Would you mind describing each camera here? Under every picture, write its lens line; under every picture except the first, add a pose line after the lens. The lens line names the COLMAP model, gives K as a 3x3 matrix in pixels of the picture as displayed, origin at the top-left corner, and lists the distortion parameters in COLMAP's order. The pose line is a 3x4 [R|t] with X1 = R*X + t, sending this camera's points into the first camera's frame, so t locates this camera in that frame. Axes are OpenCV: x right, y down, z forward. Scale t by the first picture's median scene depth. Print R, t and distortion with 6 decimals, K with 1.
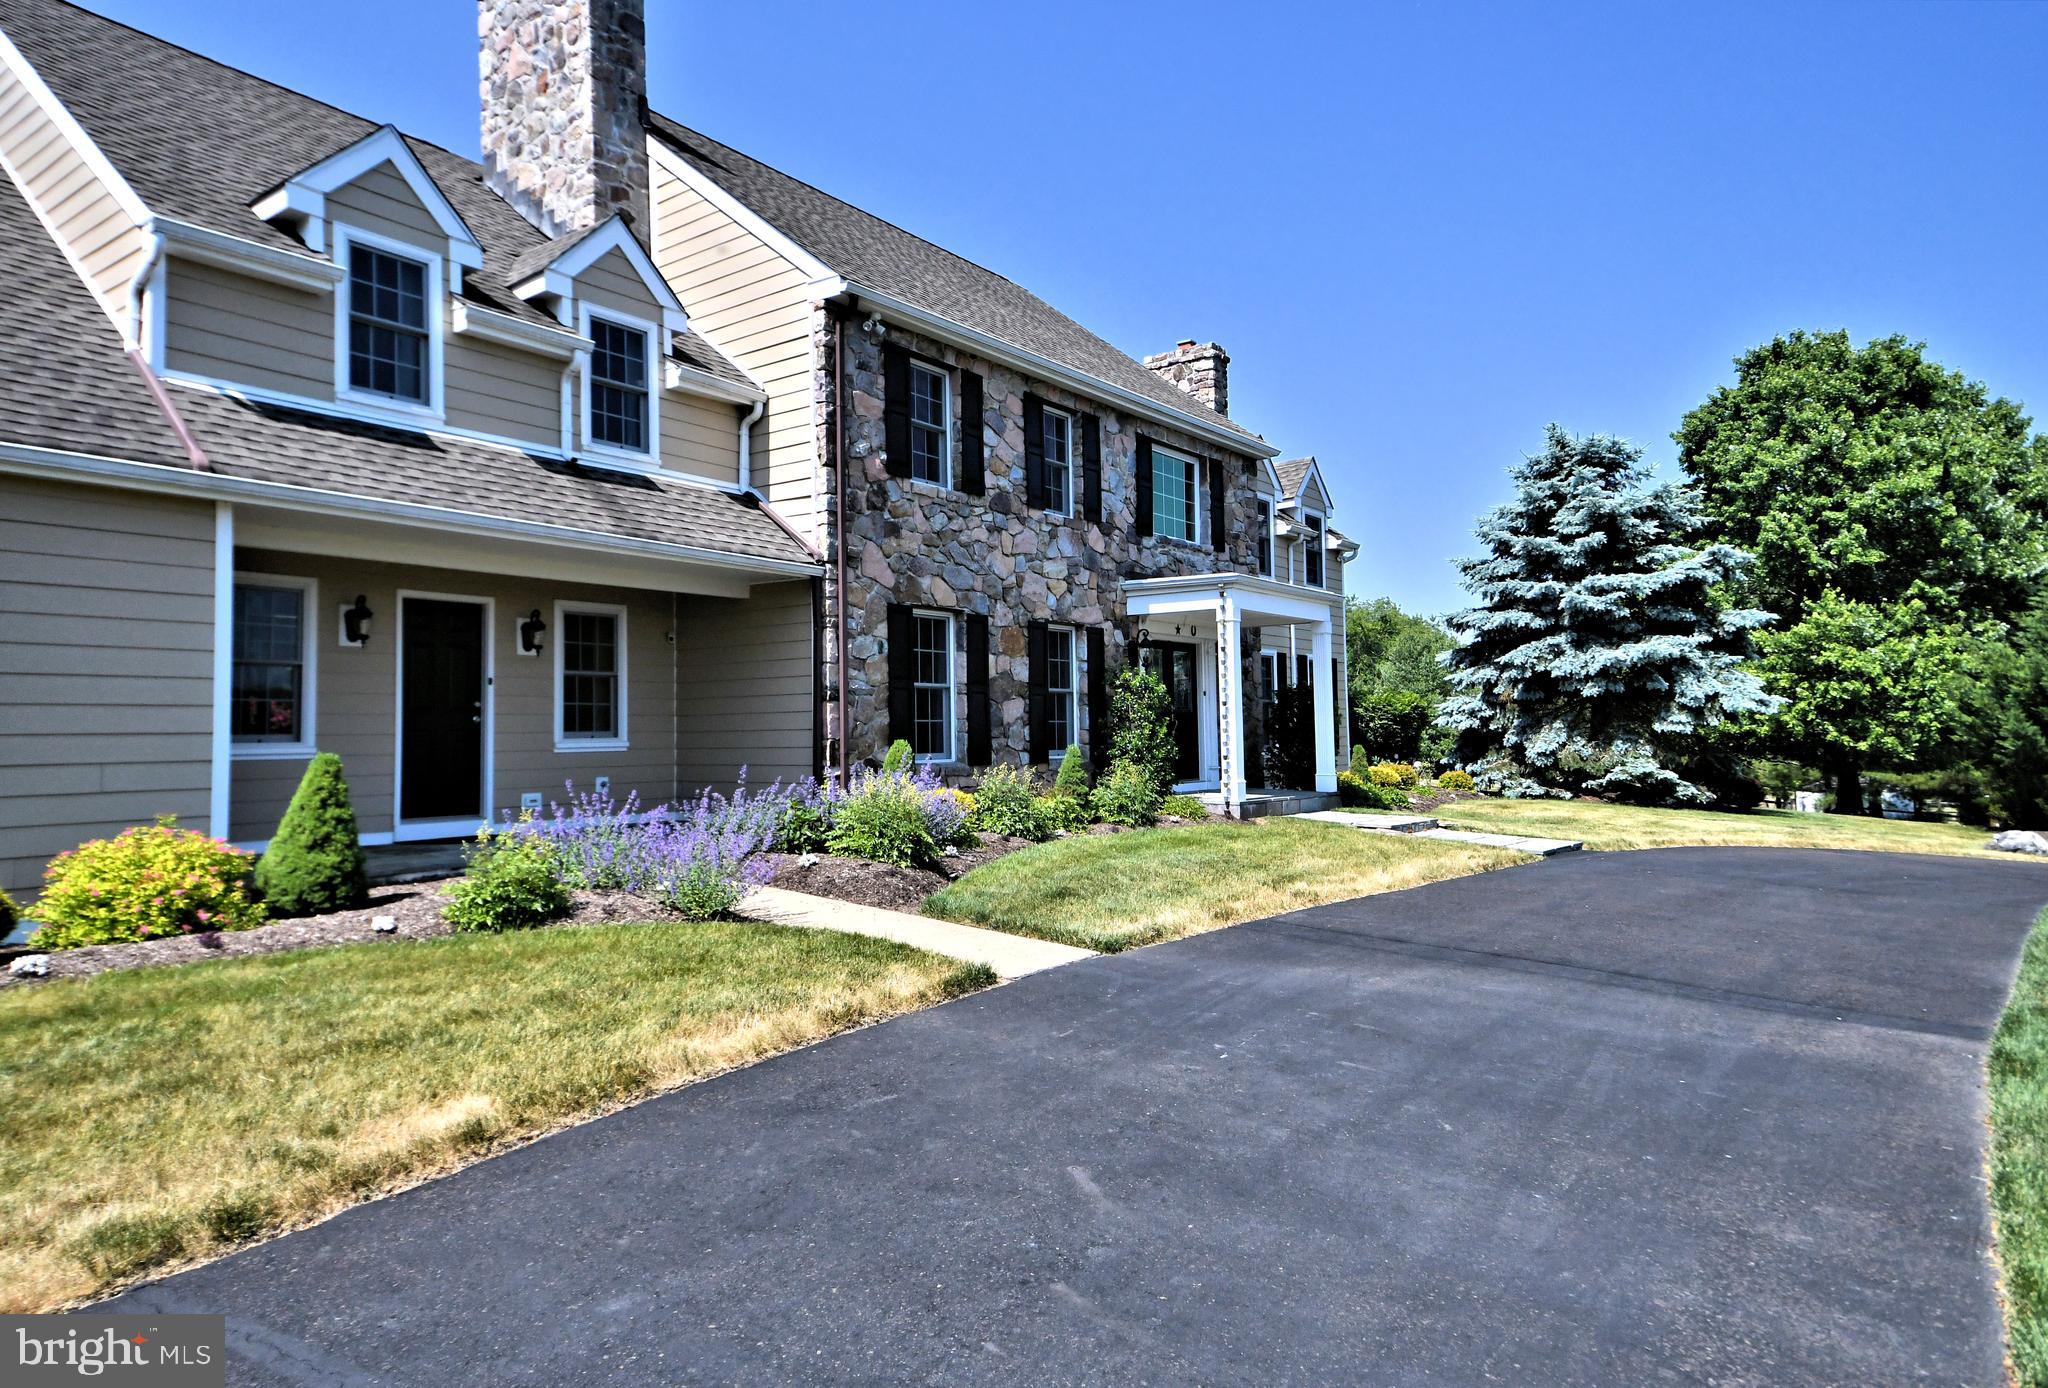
lens RADIAL K [[1241.4, 0, 1024.6], [0, 1241.4, 695.2], [0, 0, 1]] dist [-0.001253, 0.000126]
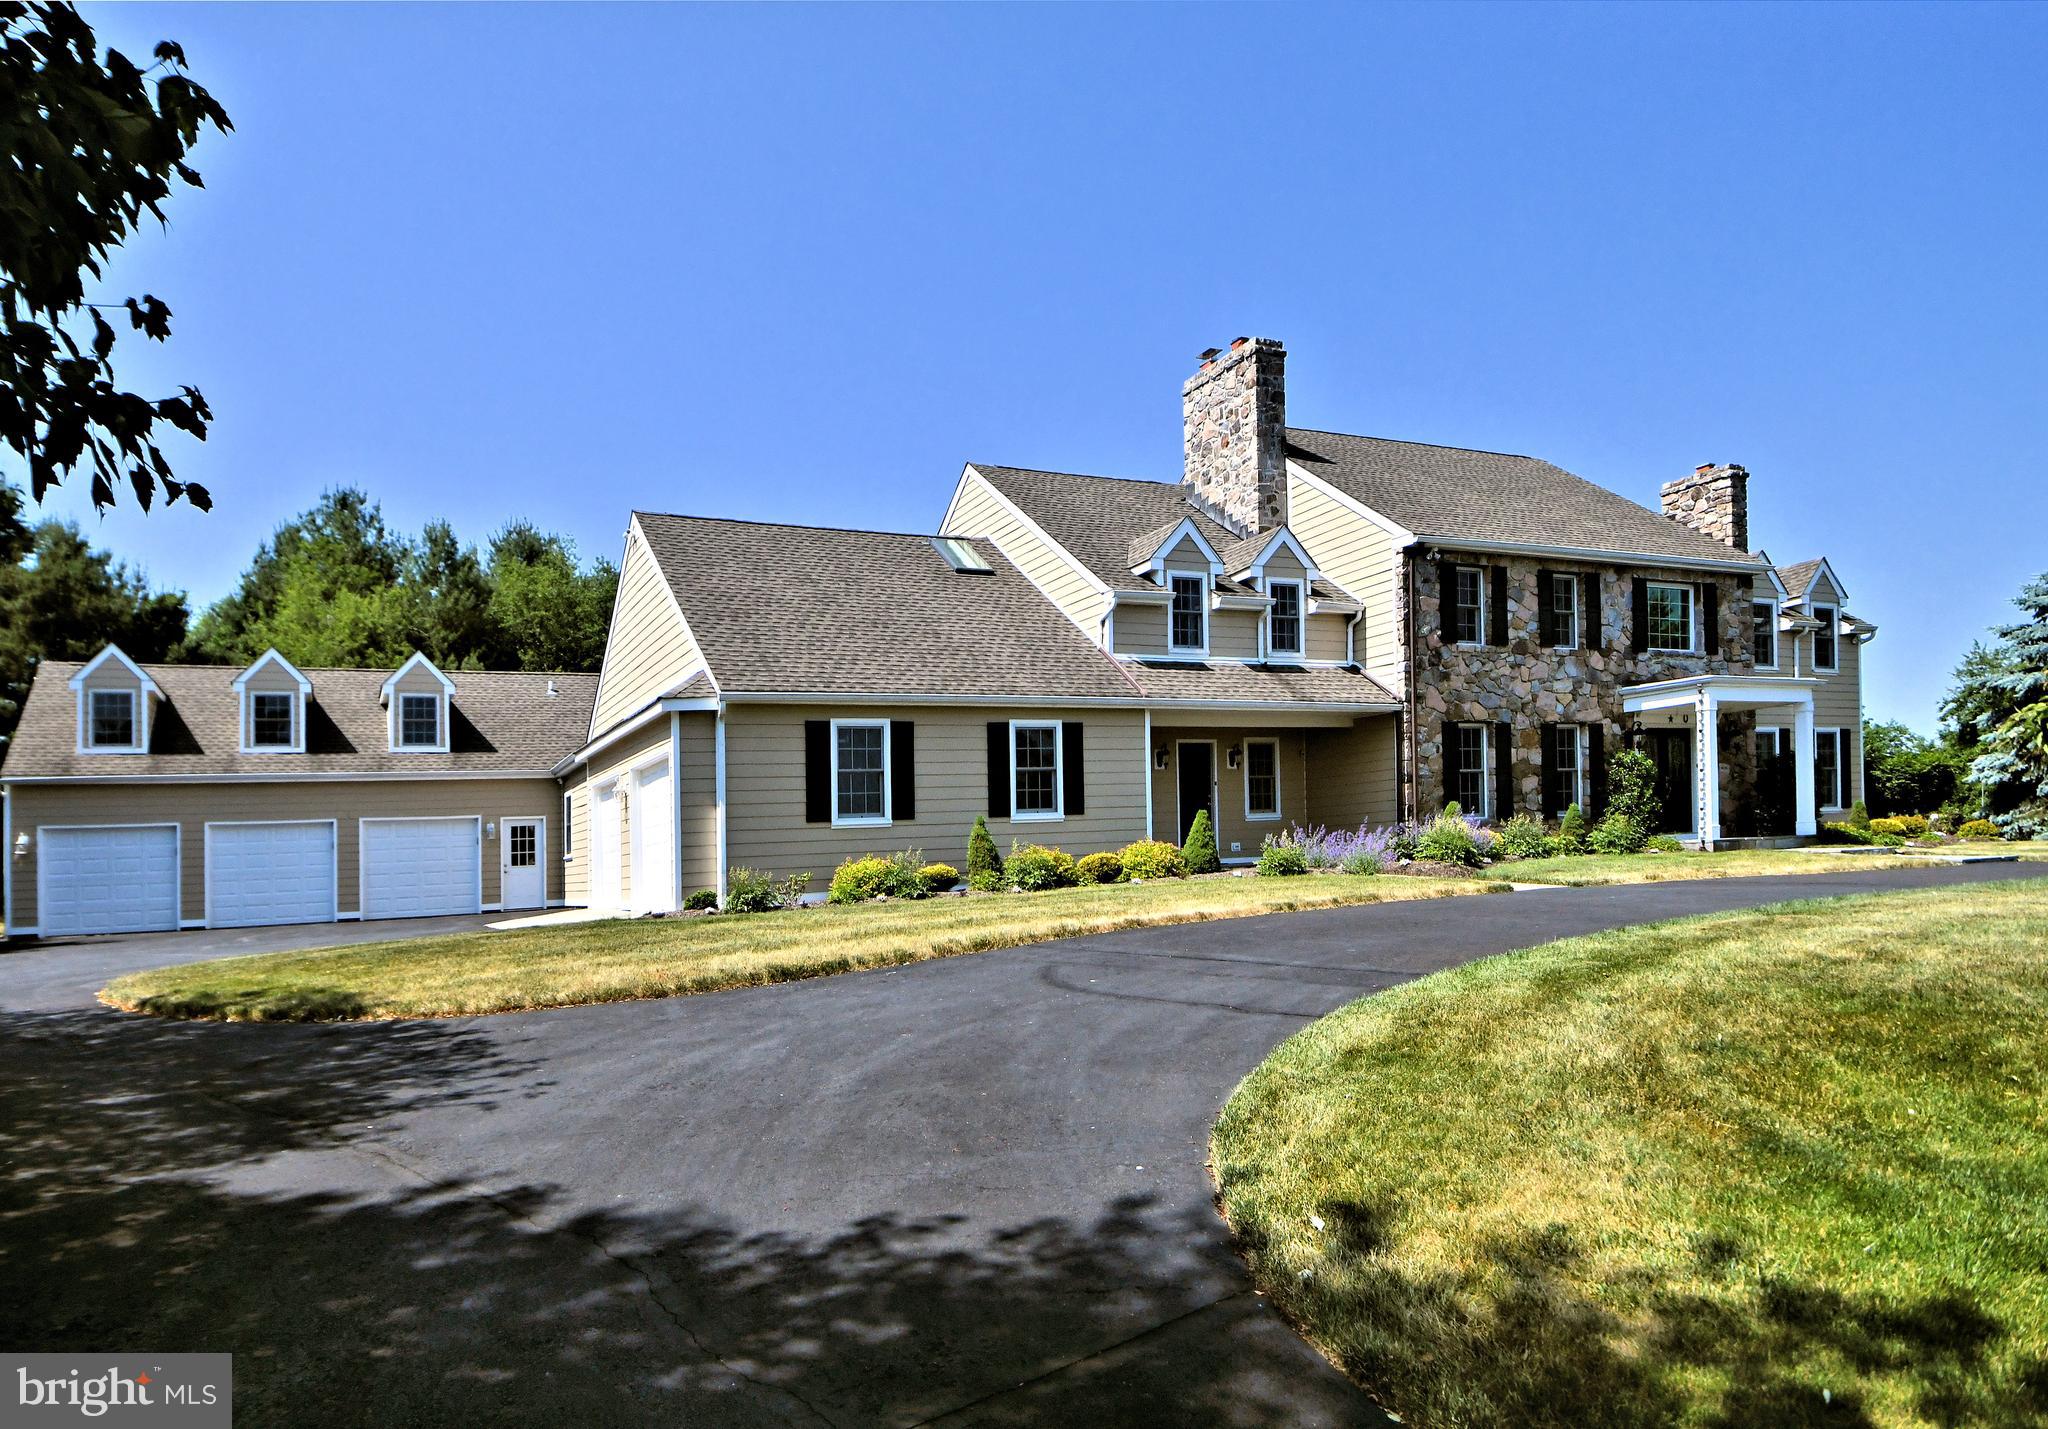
lens RADIAL K [[1170.9, 0, 892.0], [0, 1170.9, 950.4], [0, 0, 1]] dist [0.006950, -0.009414]
pose [[0.868305, 0.002941, -0.496022, 0.028967], [0.054222, 0.993427, 0.100807, 0.031039], [0.493058, -0.114426, 0.862439, -0.741817]]
